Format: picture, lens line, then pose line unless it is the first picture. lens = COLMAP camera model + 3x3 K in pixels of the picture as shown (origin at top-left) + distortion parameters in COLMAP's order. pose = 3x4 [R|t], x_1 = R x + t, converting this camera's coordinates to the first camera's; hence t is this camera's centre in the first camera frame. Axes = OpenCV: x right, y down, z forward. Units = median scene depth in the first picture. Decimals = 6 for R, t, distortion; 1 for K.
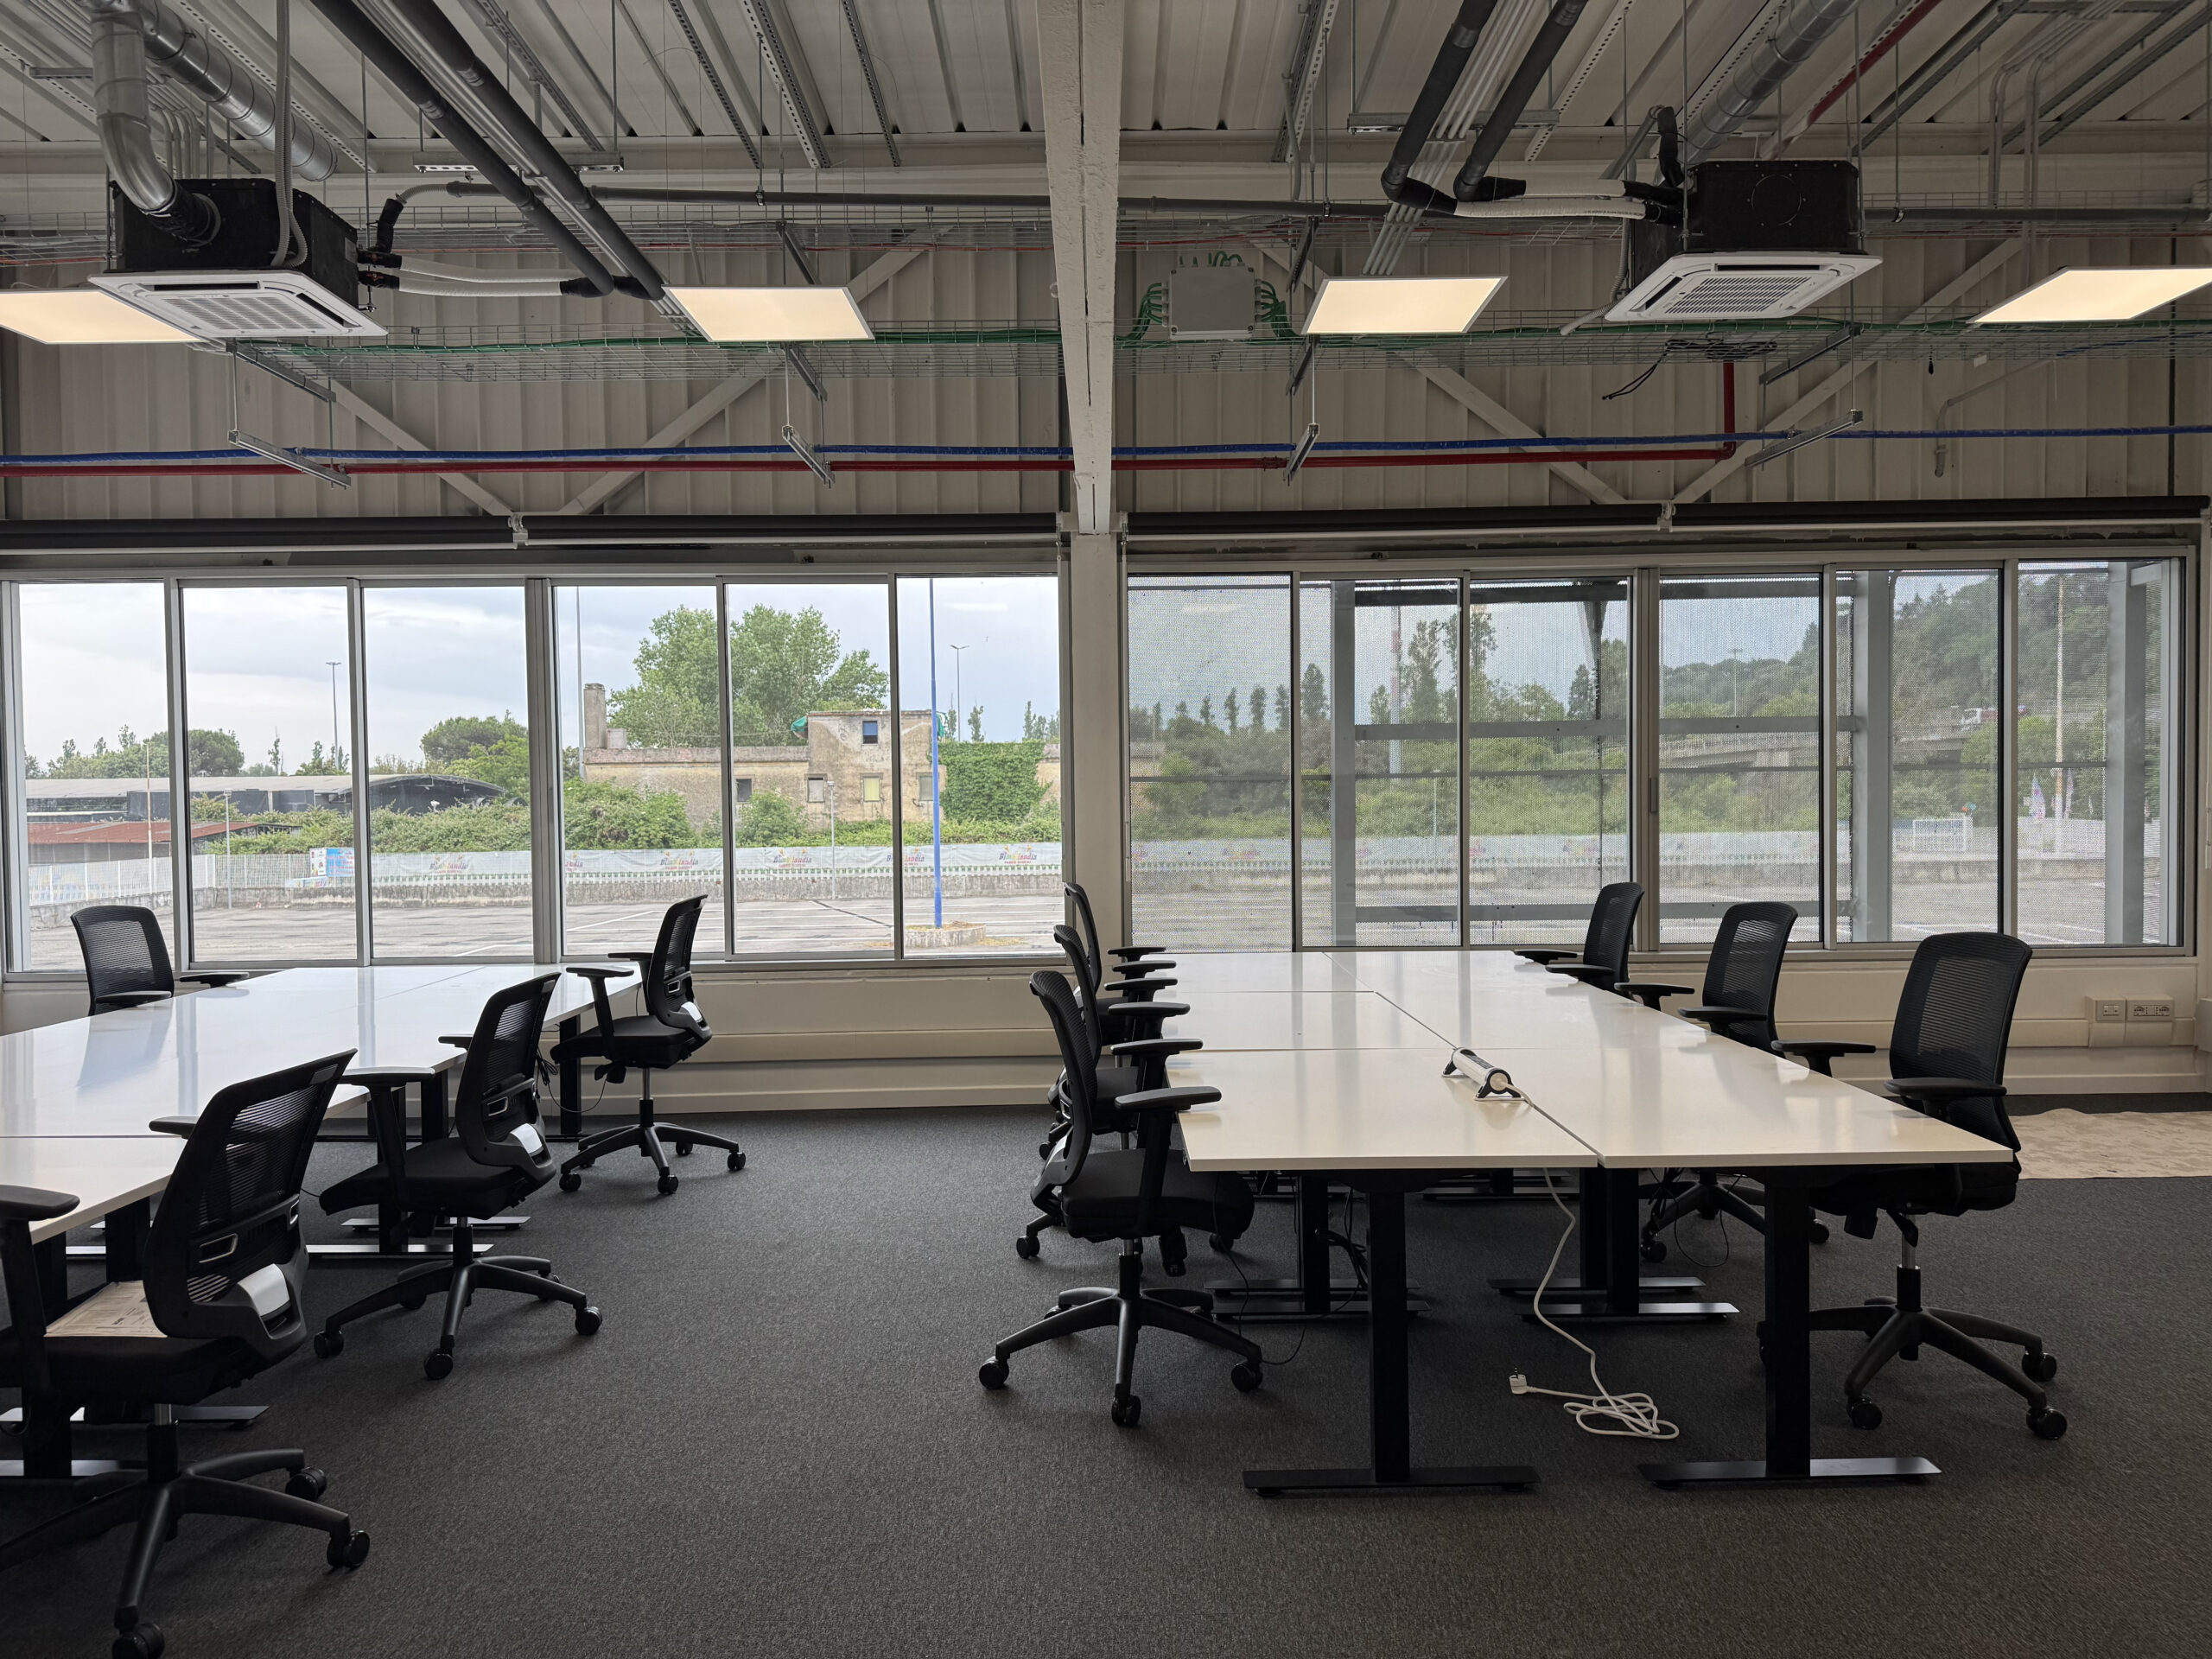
lens RADIAL K [[1508.2, 0, 1106.0], [0, 1508.2, 829.5], [0, 0, 1]] dist [0.033890, -0.002958]
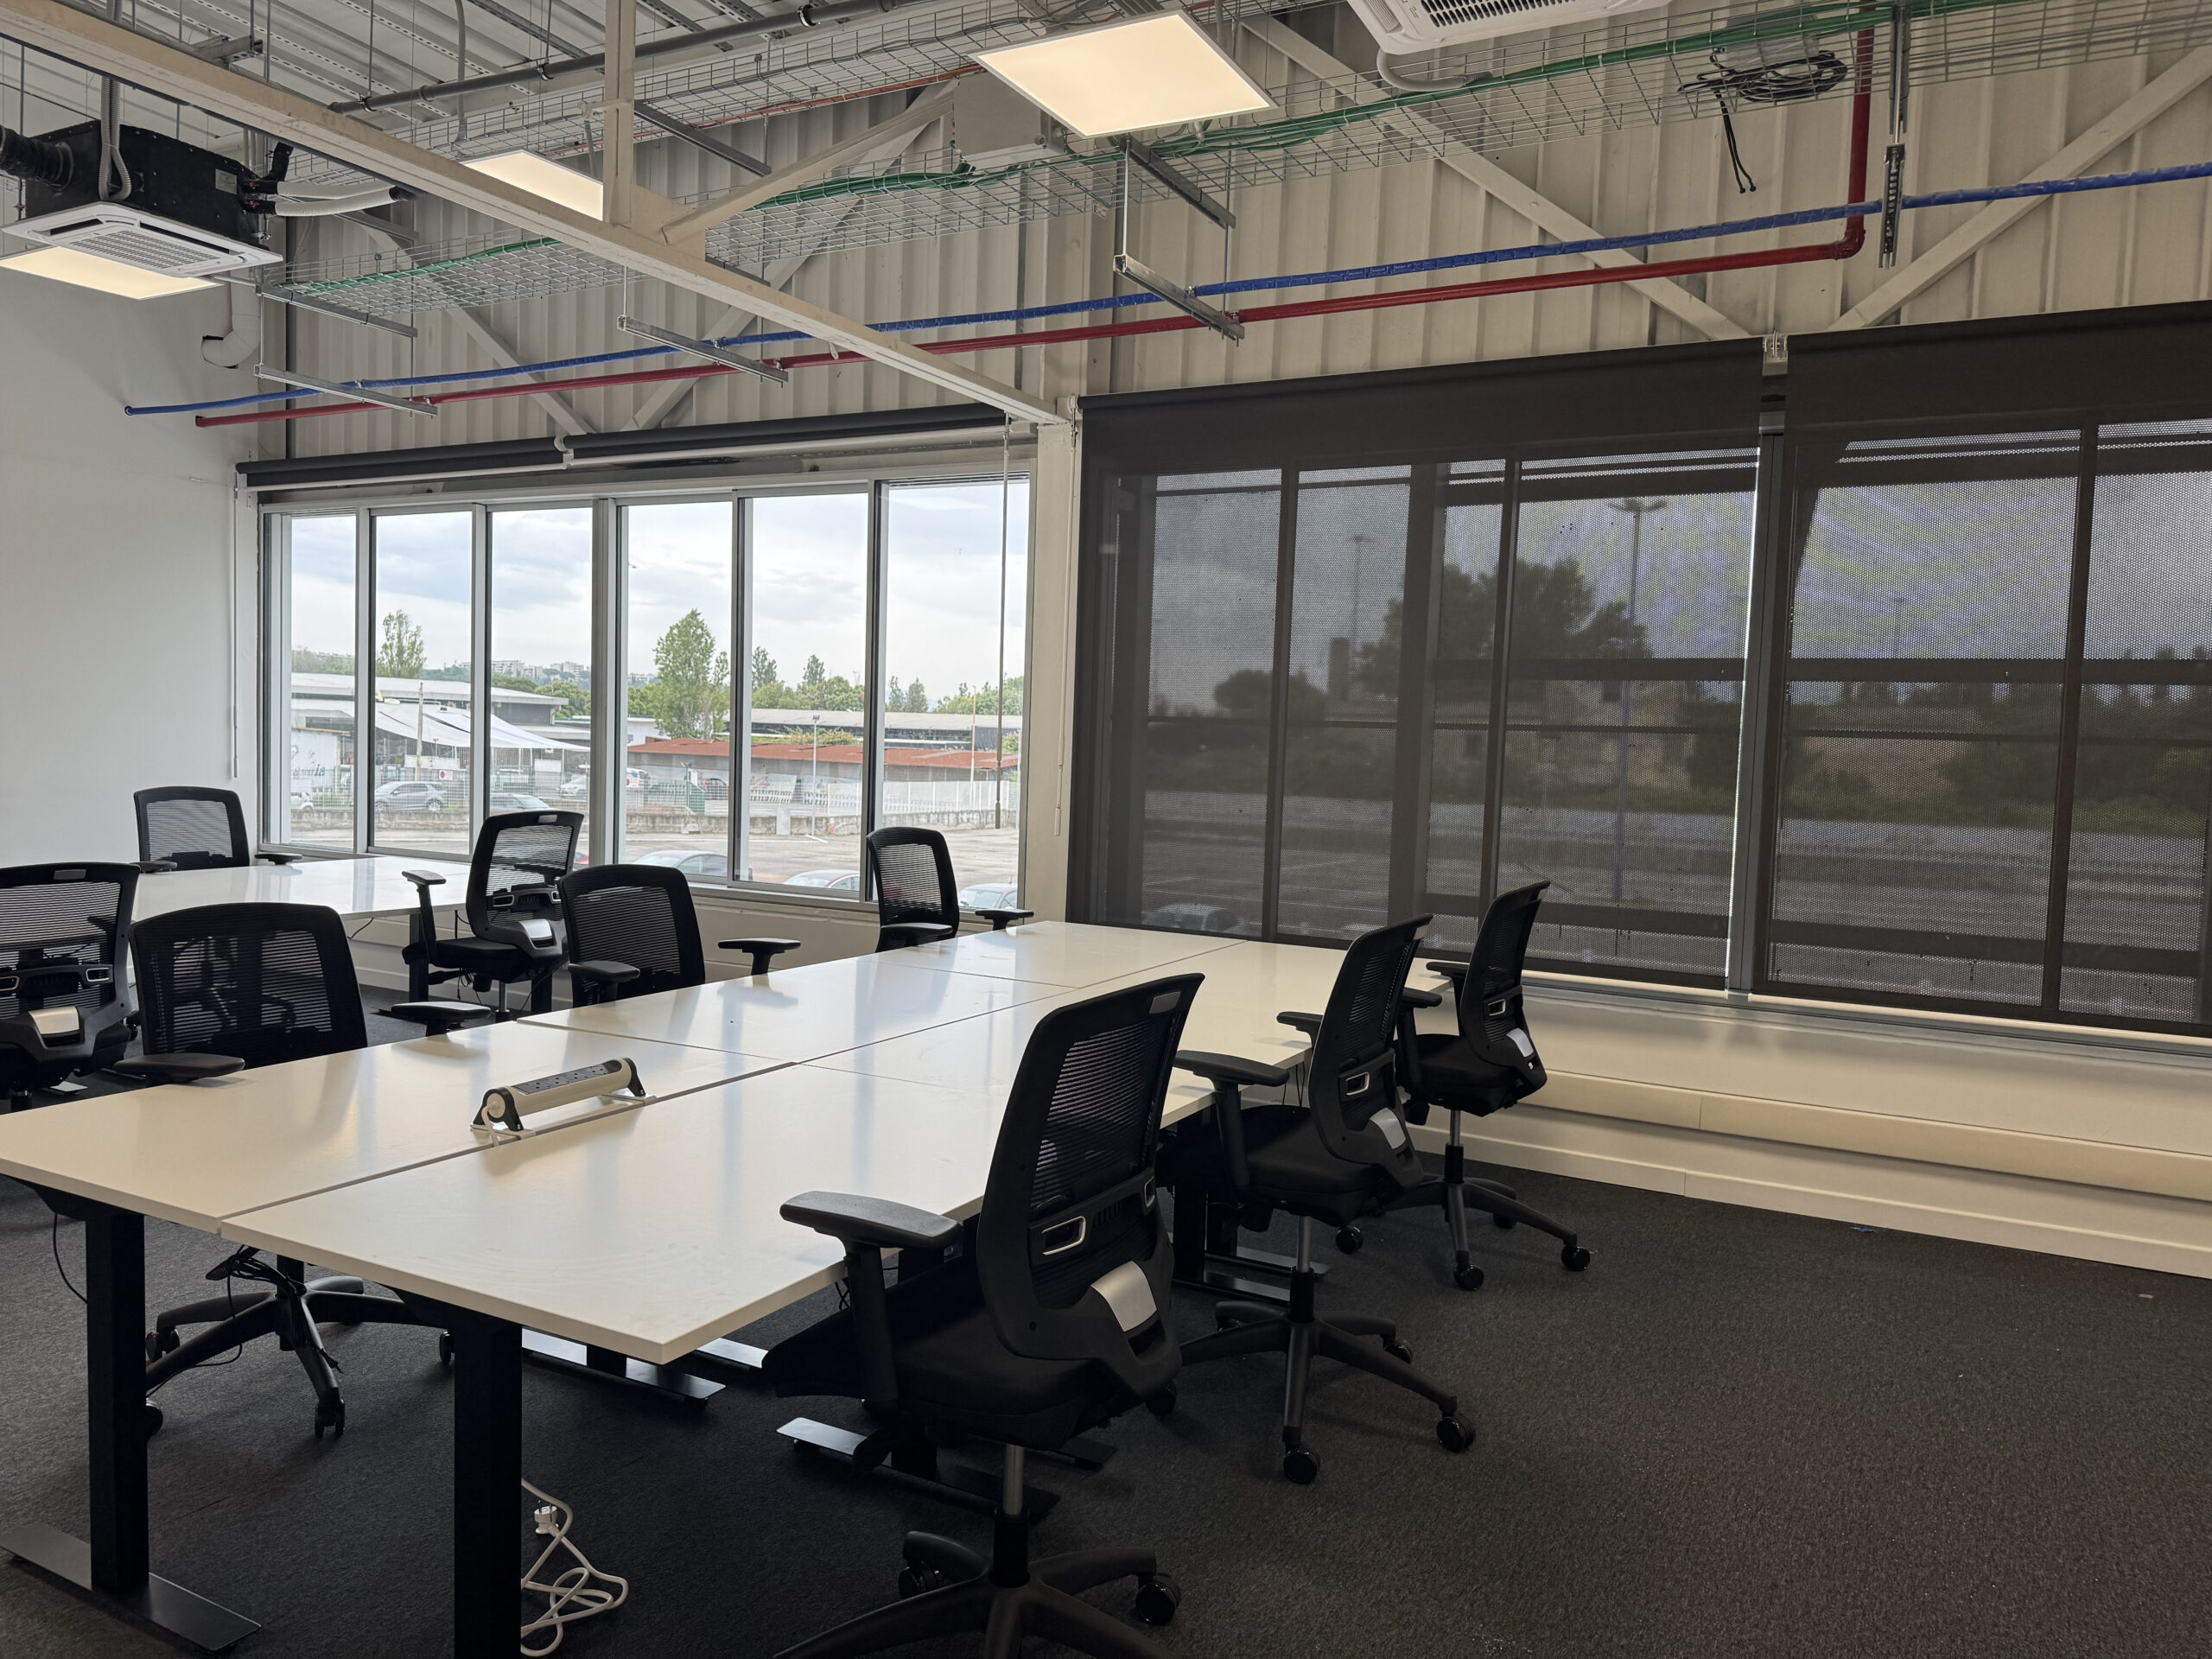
lens RADIAL K [[1508.2, 0, 1106.0], [0, 1508.2, 829.5], [0, 0, 1]] dist [0.033890, -0.002958]
pose [[0.867564, 0.070291, -0.492334, 0.434030], [-0.056314, 0.997479, 0.043177, -0.005910], [0.494128, -0.009734, 0.869335, 0.269858]]
